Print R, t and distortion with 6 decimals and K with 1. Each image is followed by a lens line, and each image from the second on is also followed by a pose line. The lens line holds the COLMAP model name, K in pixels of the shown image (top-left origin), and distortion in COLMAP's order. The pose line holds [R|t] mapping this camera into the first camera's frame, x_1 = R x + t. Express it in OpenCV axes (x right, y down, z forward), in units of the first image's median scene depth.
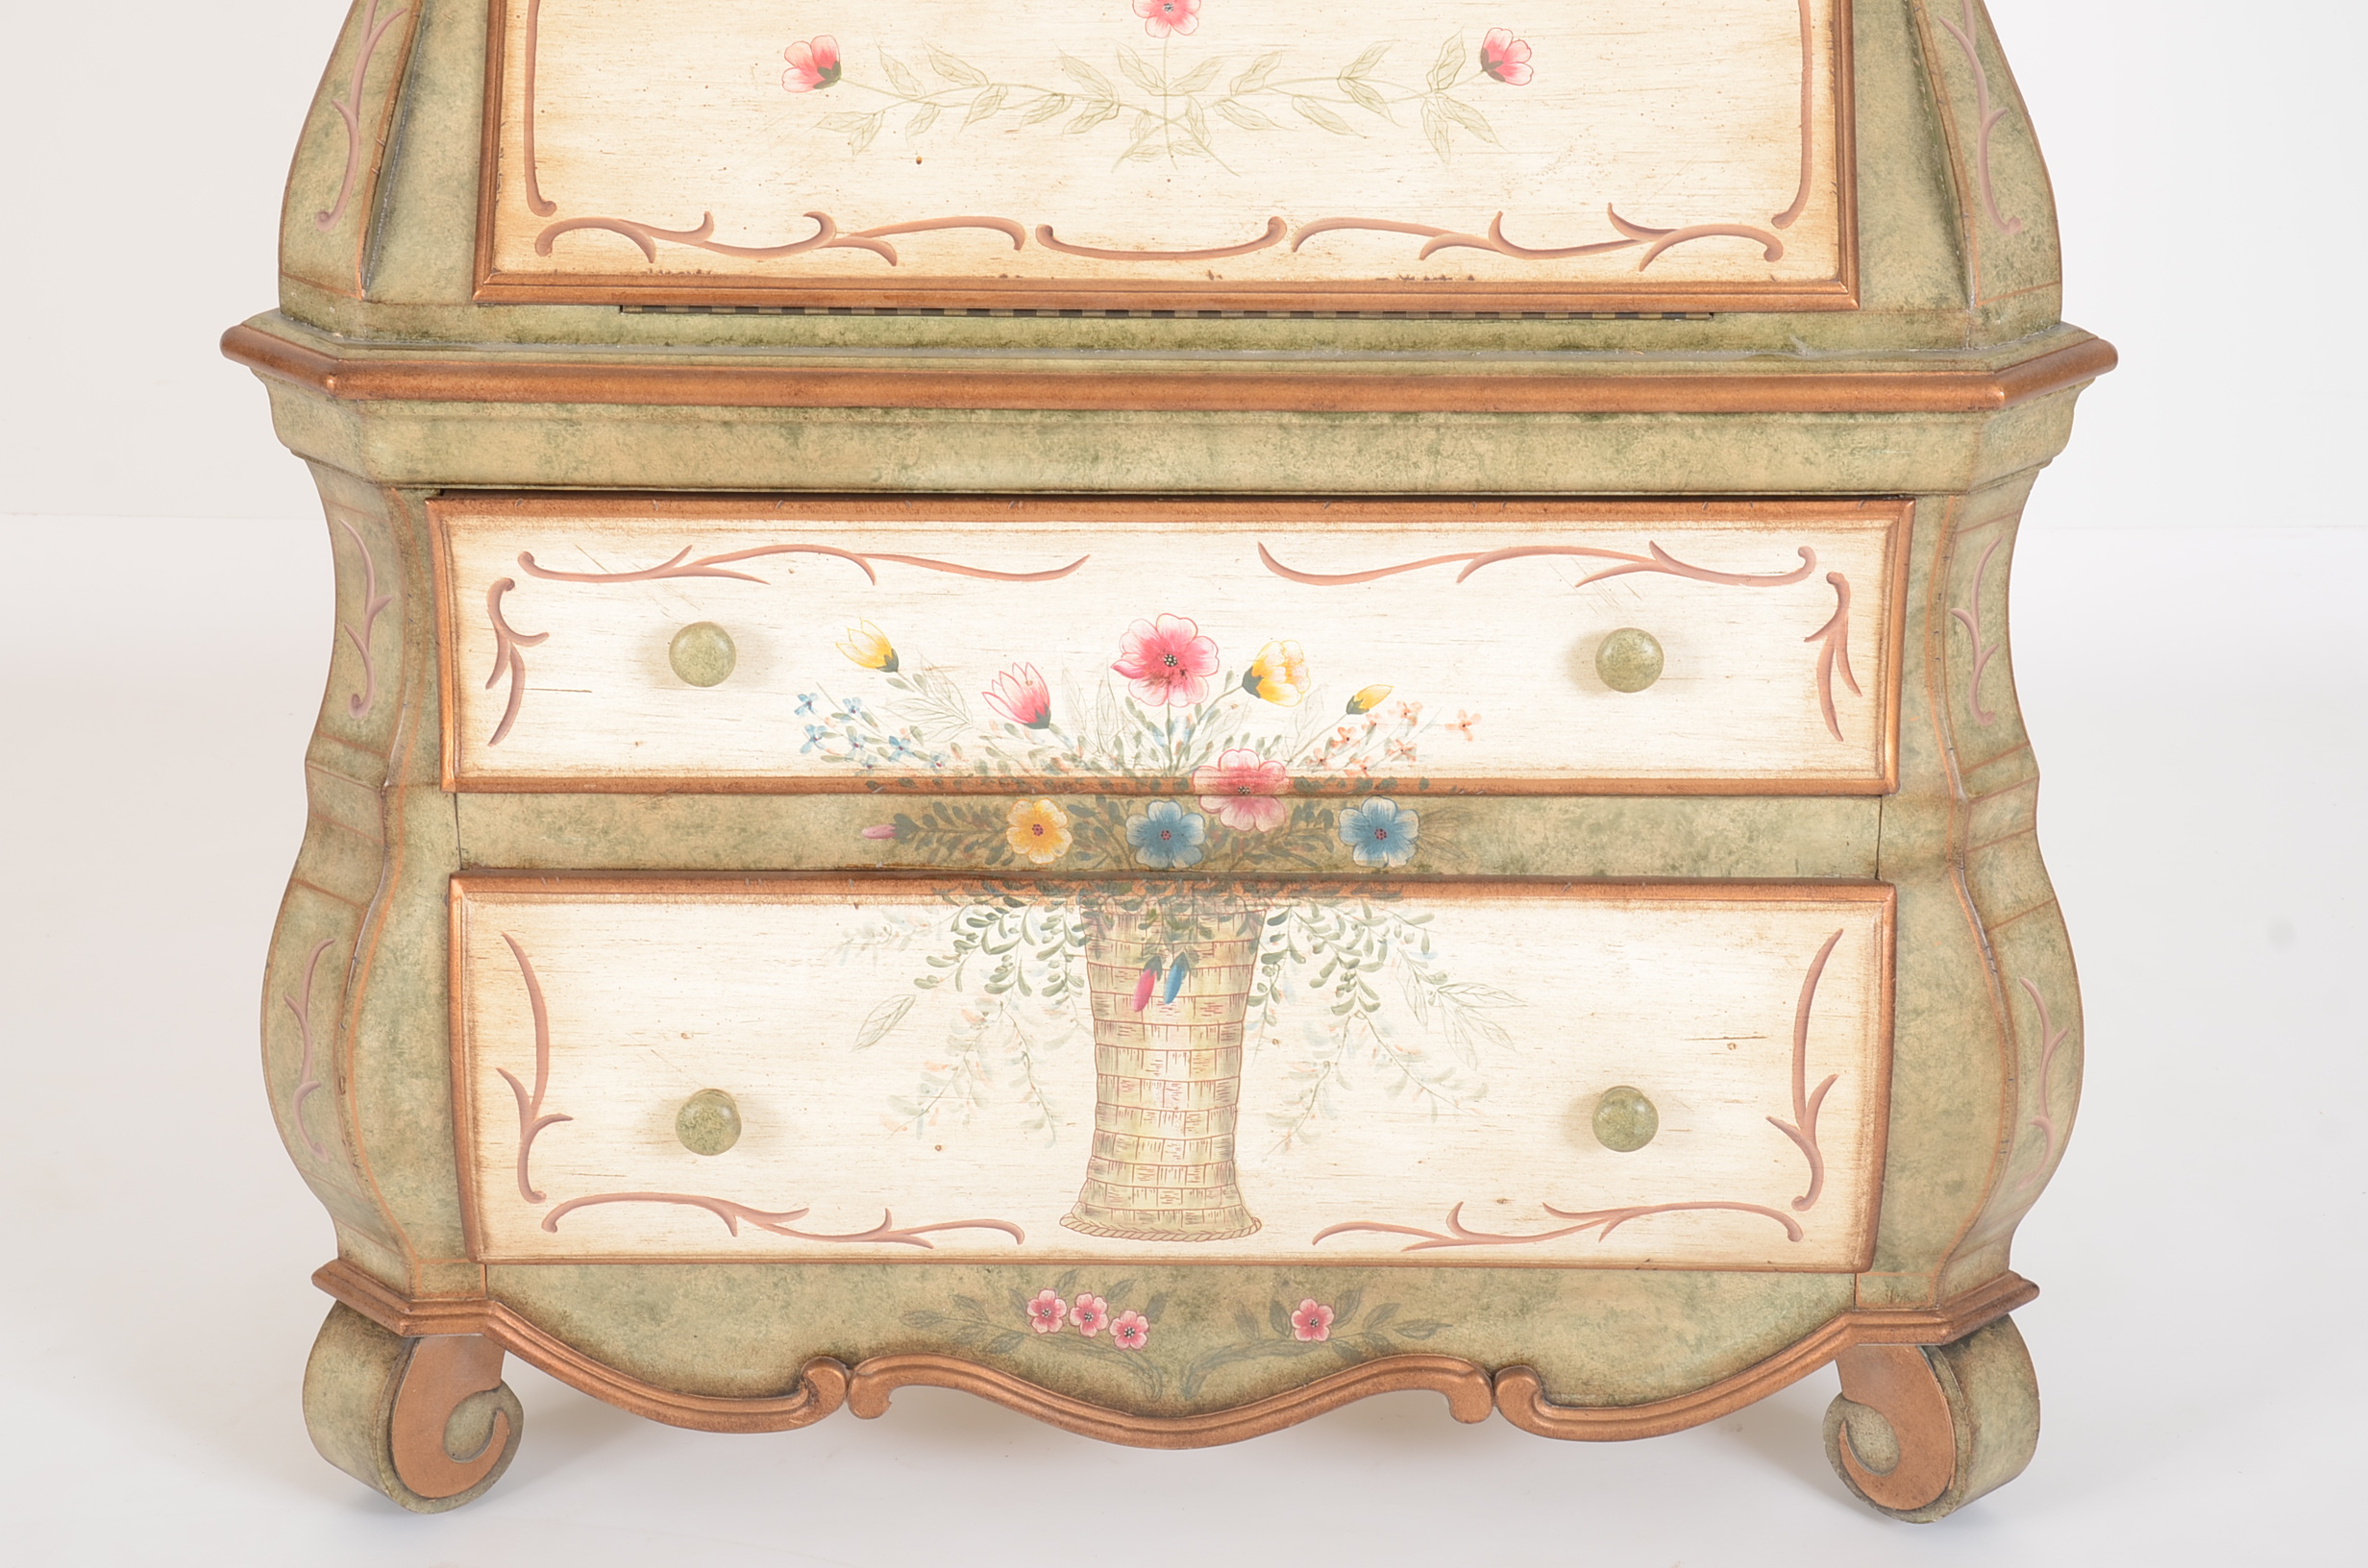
lens RADIAL K [[4650.1, 0, 1169.5], [0, 4650.1, 786.6], [0, 0, 1]] dist [0.315989, 0.000000]
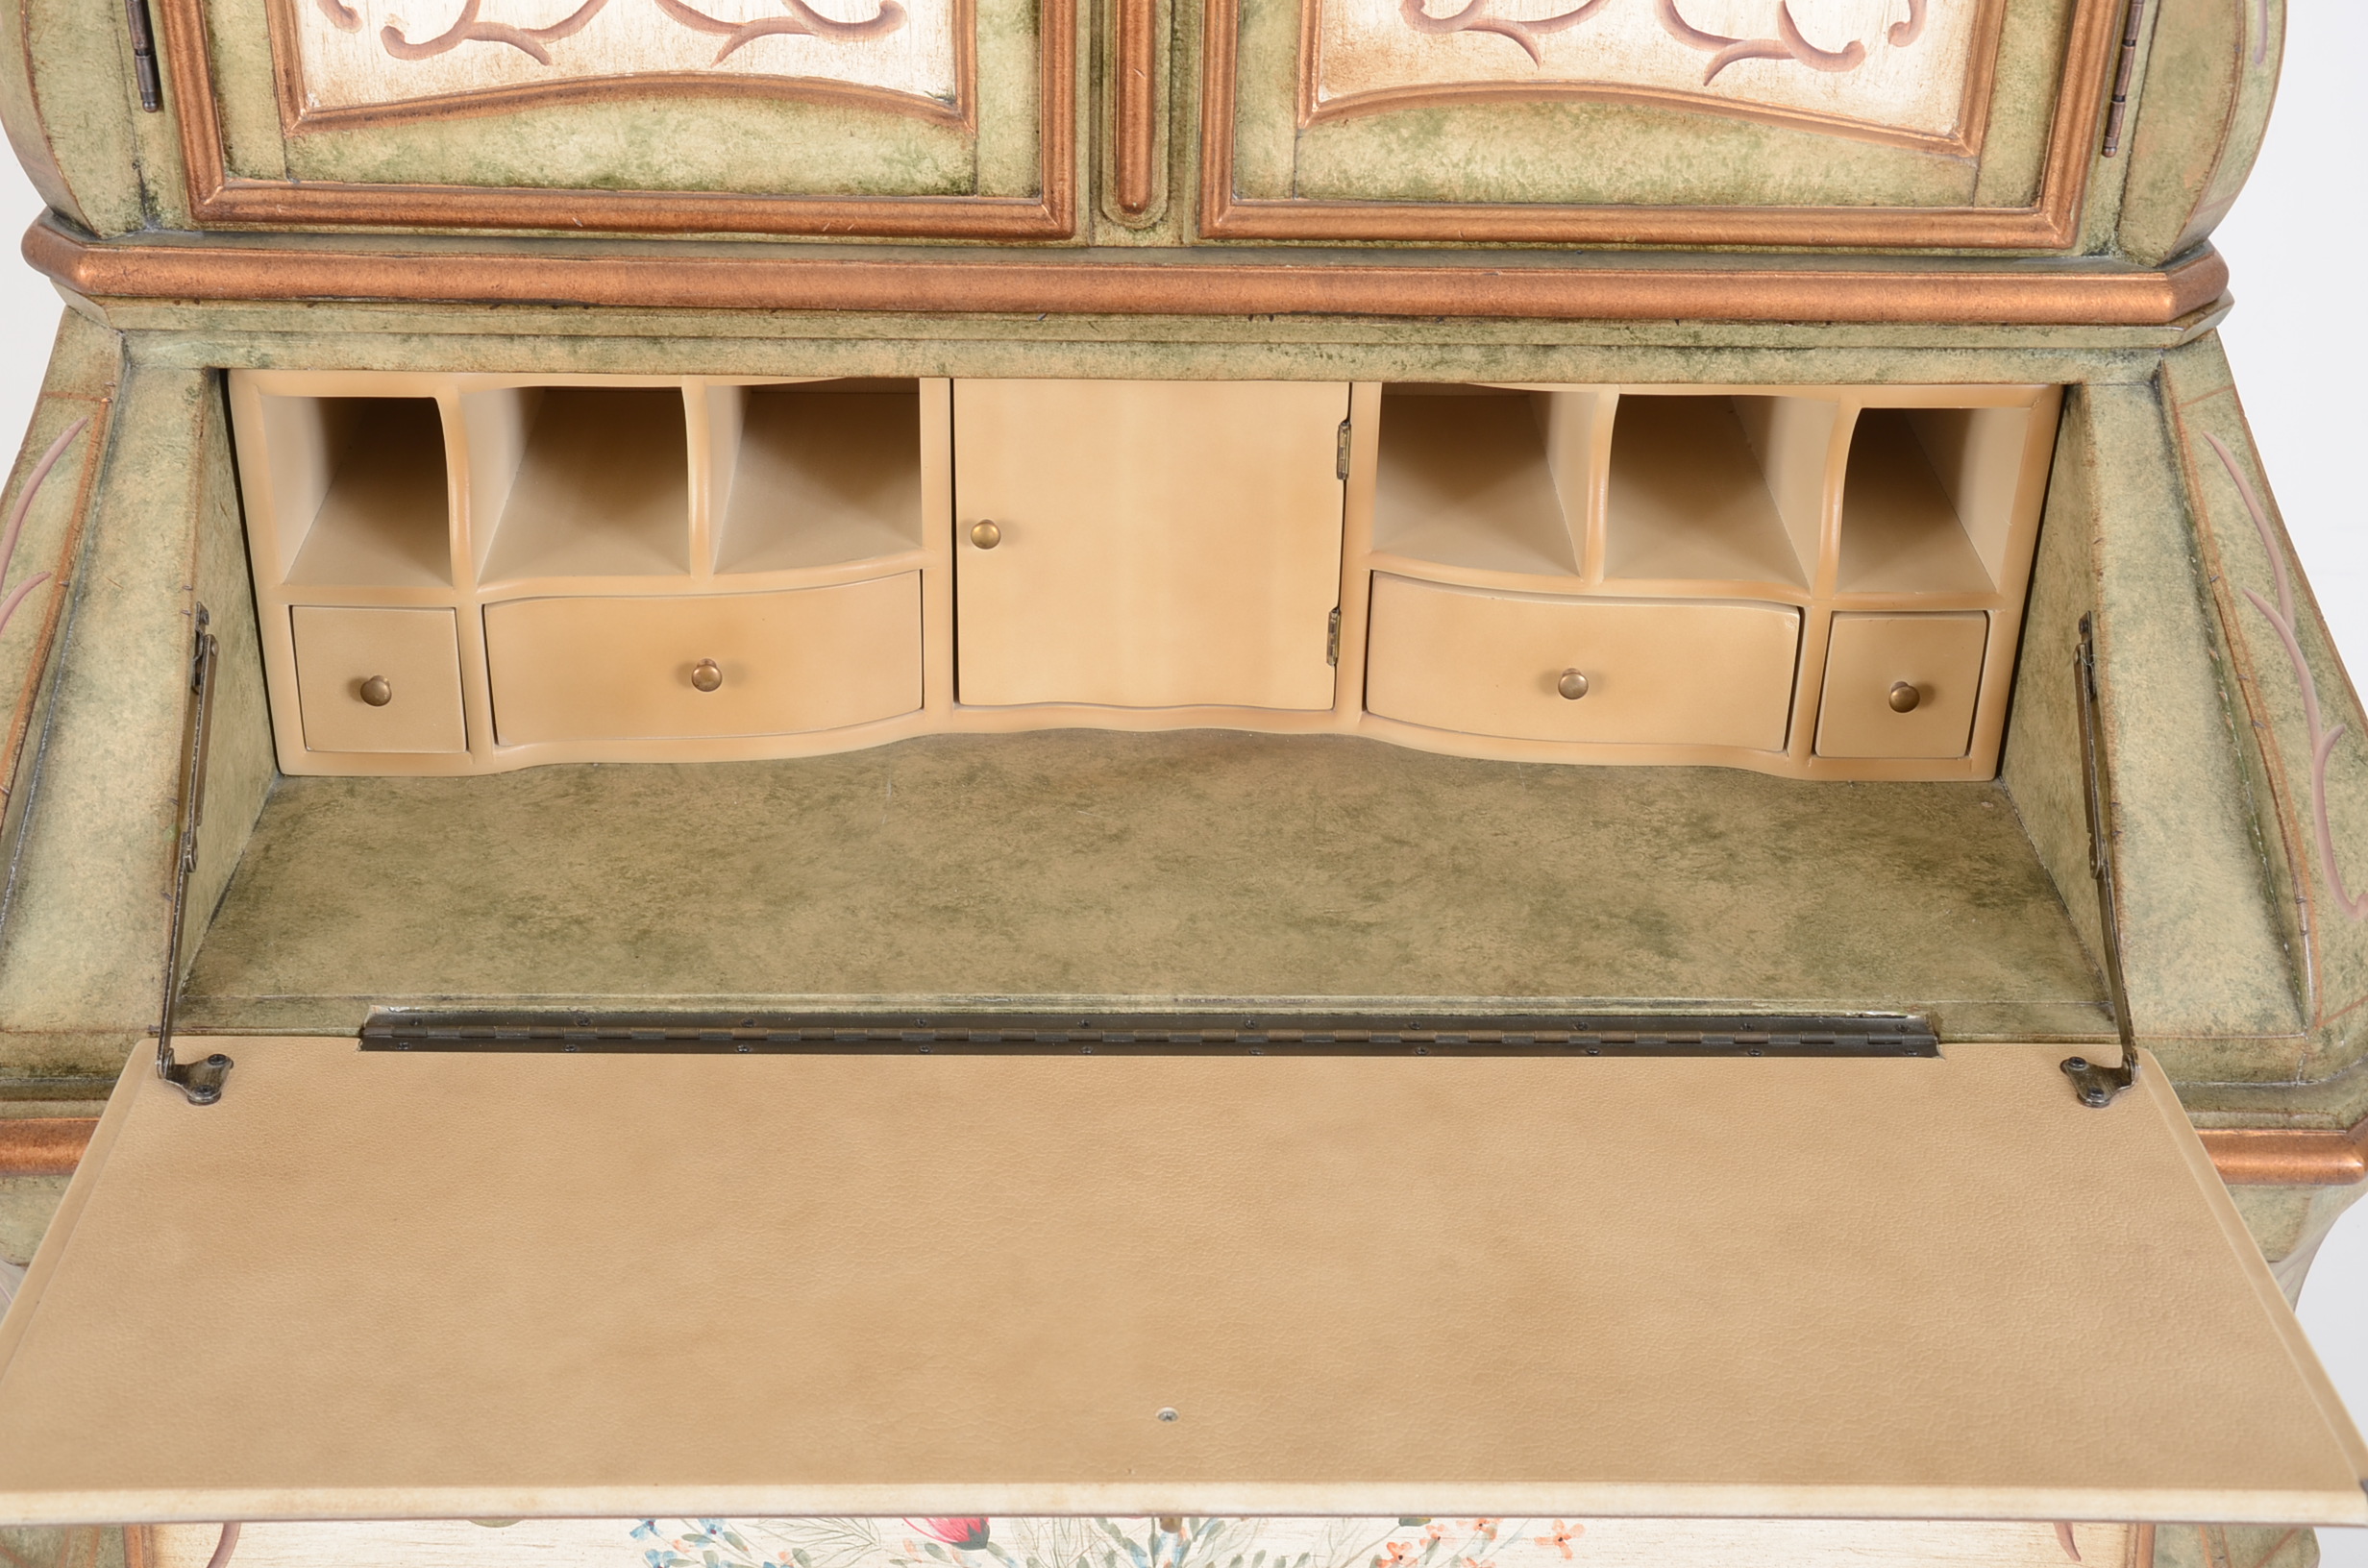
lens RADIAL K [[3293.0, 0, 1182.2], [0, 3293.0, 786.9], [0, 0, 1]] dist [0.144551, 0.000000]
pose [[0.999250, -0.003432, 0.038574, -0.015425], [-0.000746, 0.994175, 0.107777, -0.188643], [-0.038719, -0.107725, 0.993426, 0.510578]]
